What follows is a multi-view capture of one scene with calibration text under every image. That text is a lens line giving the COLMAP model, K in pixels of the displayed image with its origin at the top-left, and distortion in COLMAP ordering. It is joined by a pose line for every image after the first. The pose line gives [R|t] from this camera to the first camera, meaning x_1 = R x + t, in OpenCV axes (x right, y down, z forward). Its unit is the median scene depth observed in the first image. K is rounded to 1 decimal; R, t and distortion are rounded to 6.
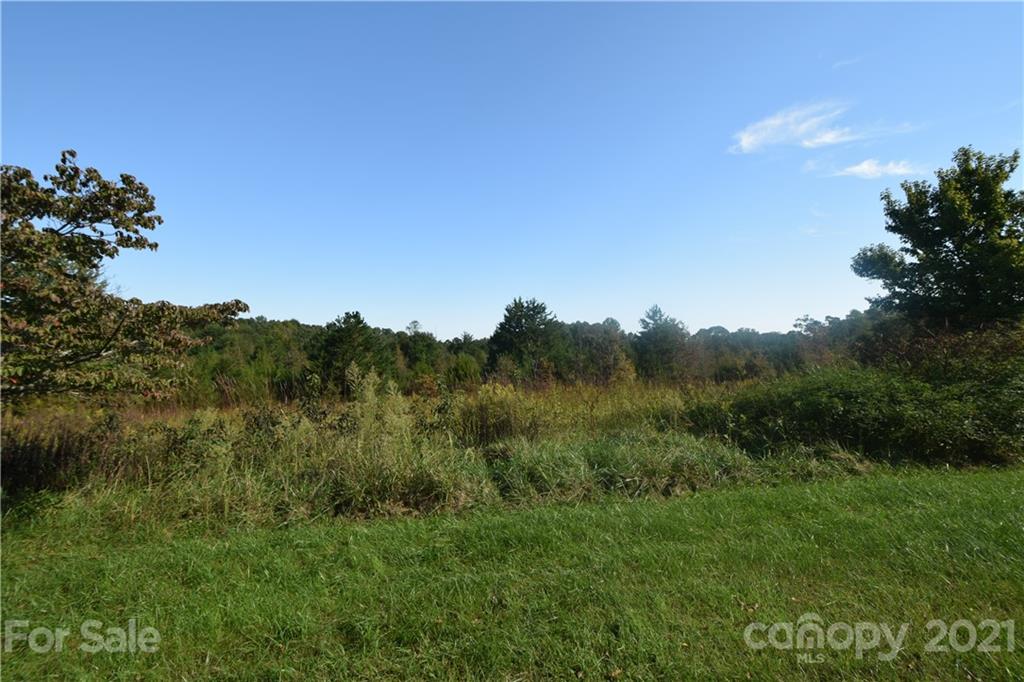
lens RADIAL K [[447.2, 0, 515.3], [0, 447.2, 347.1], [0, 0, 1]] dist [-0.002648, -0.001748]
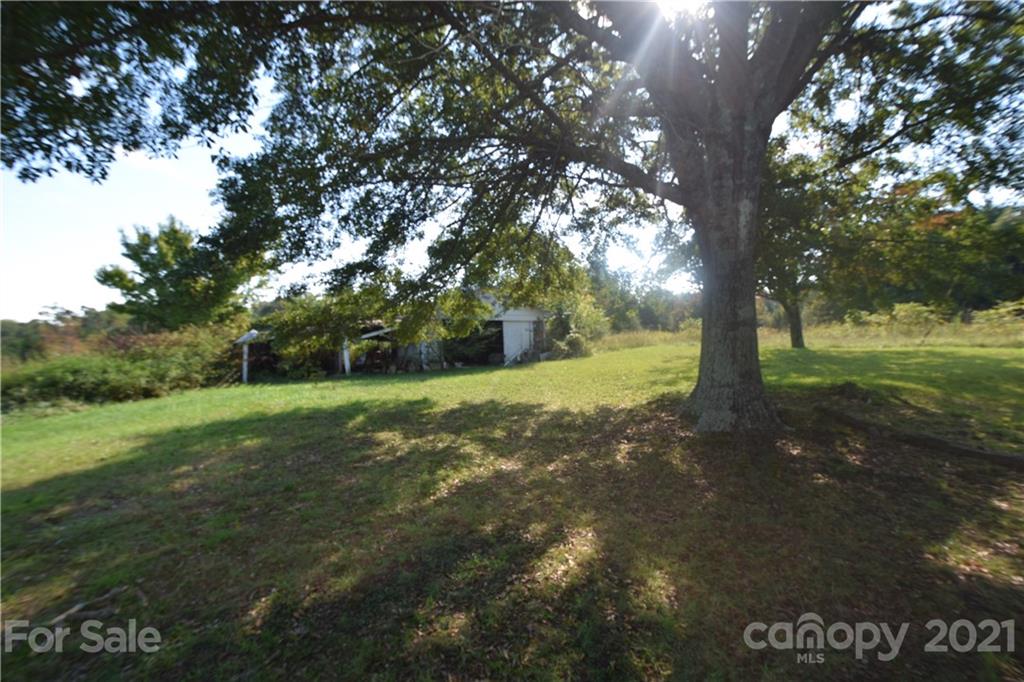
lens RADIAL K [[447.2, 0, 513.2], [0, 447.2, 340.6], [0, 0, 1]] dist [-0.002648, -0.001748]
pose [[0.194122, 0.004092, 0.980969, -0.295879], [-0.008981, 0.999957, -0.002394, -0.007487], [-0.980936, -0.008346, 0.194150, -0.479542]]
